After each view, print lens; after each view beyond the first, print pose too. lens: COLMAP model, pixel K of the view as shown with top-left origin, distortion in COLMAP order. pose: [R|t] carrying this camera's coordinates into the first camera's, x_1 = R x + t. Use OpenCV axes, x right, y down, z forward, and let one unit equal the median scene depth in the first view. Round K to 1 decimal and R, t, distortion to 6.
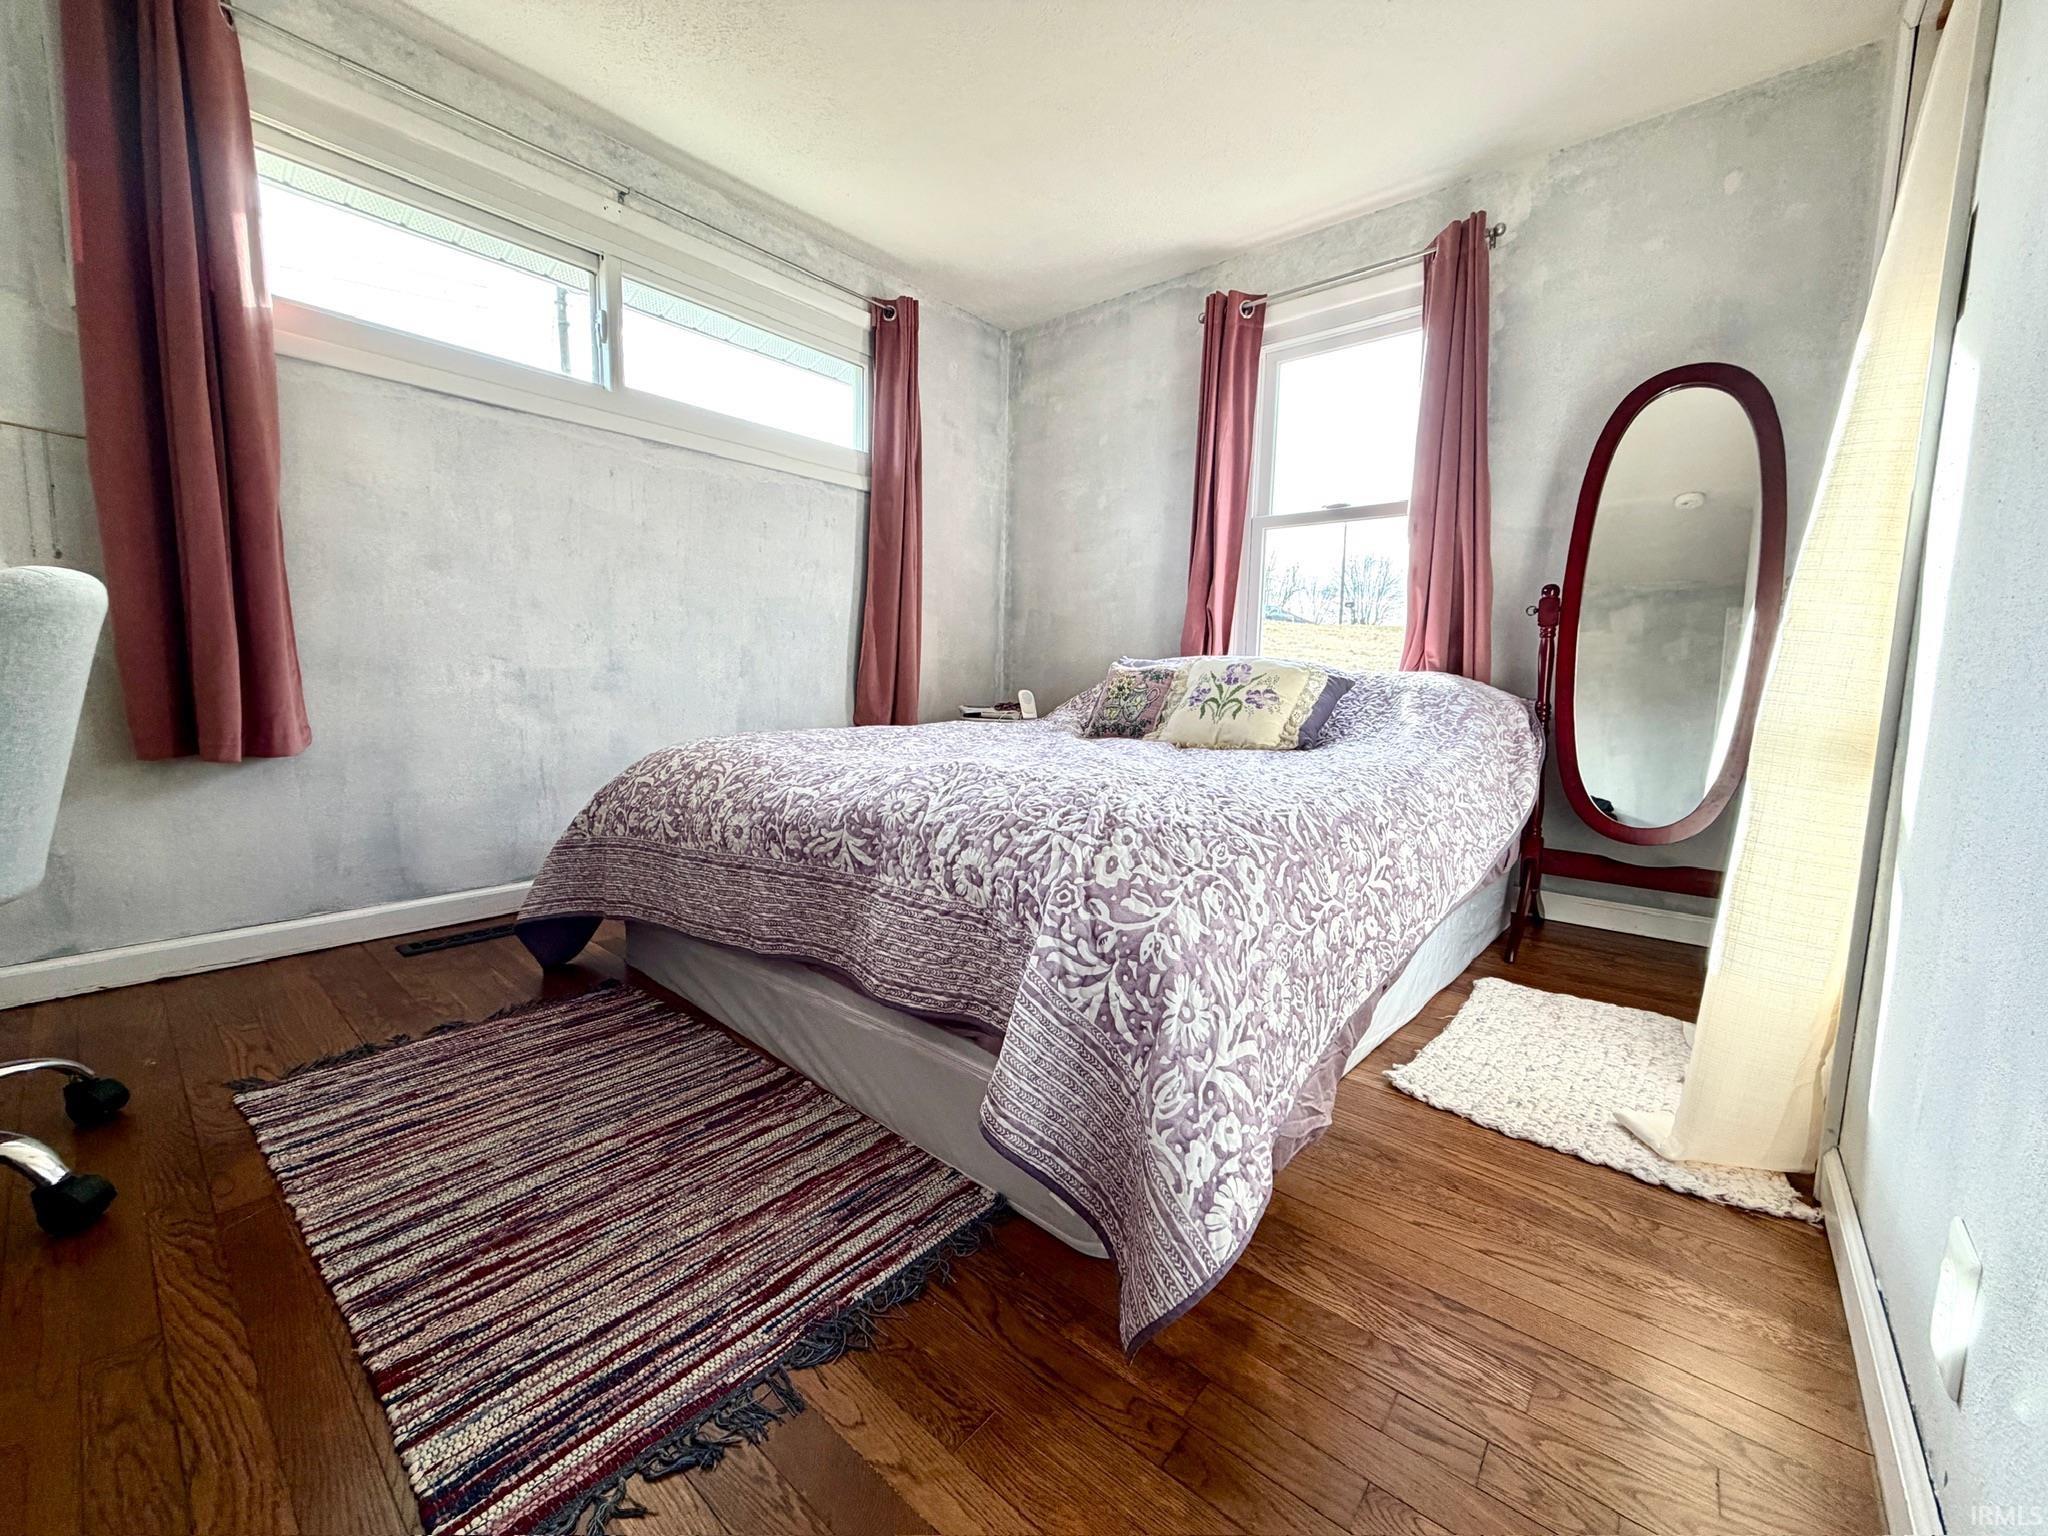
lens RADIAL K [[809.3, 0, 1020.0], [0, 809.3, 767.0], [0, 0, 1]] dist [-0.000277, -0.000415]
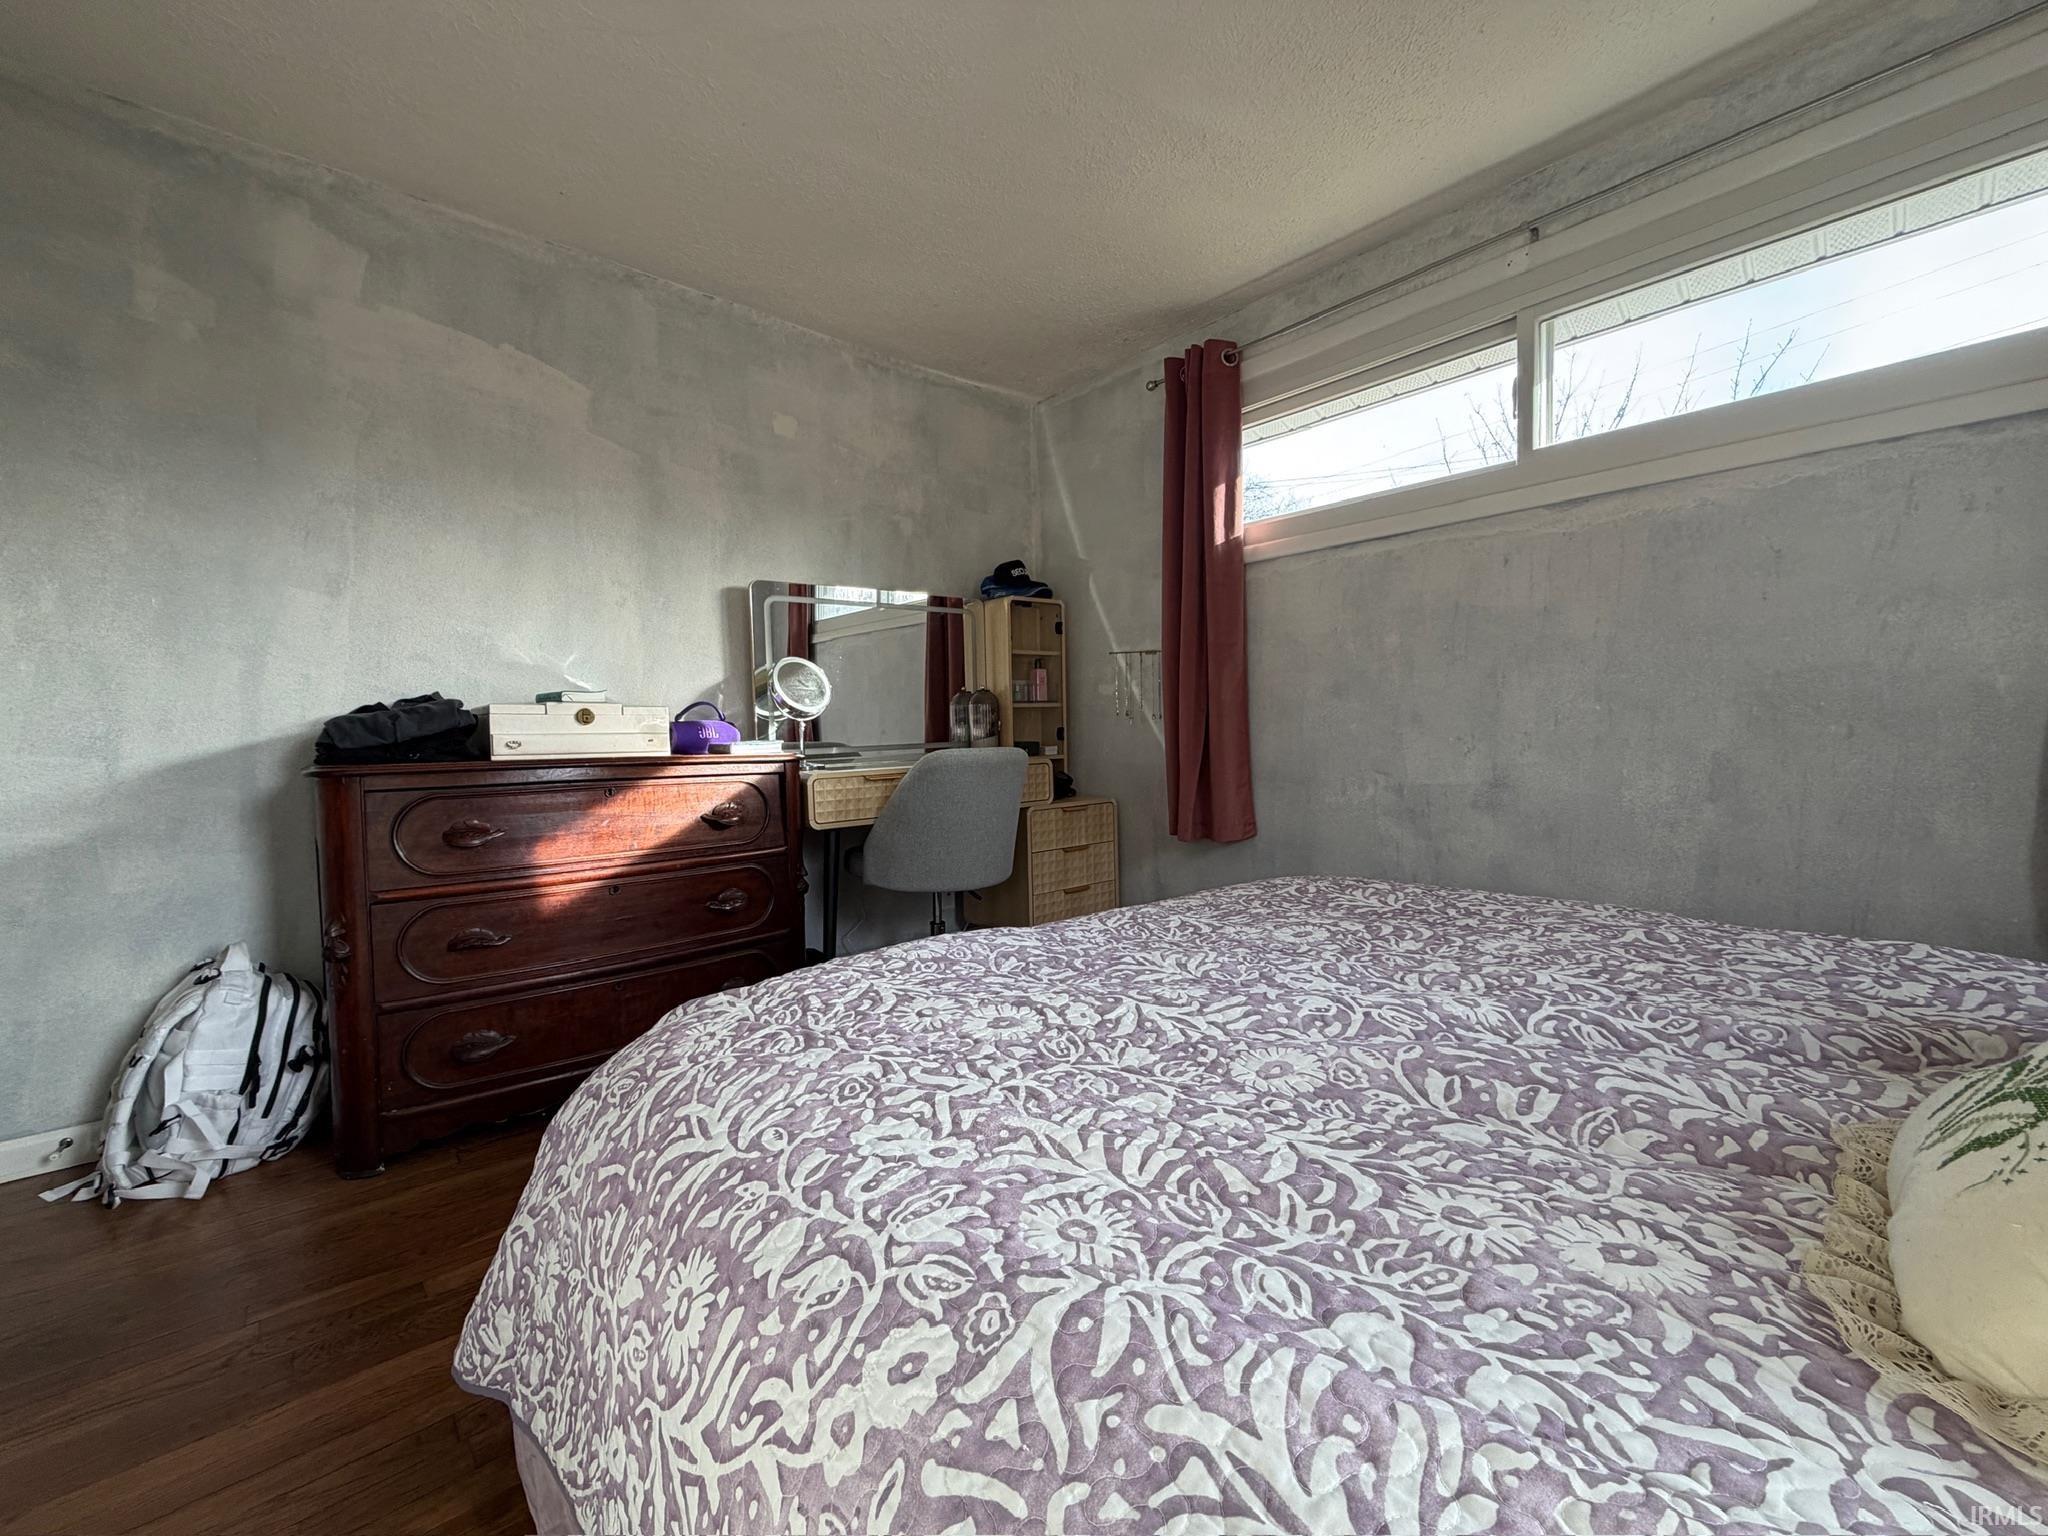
lens RADIAL K [[809.3, 0, 1020.0], [0, 809.3, 767.0], [0, 0, 1]] dist [-0.000277, -0.000415]
pose [[-0.131597, 0.040089, -0.990492, 0.438145], [-0.081400, 0.995371, 0.051101, -0.149756], [0.987956, 0.087350, -0.127725, 0.633011]]
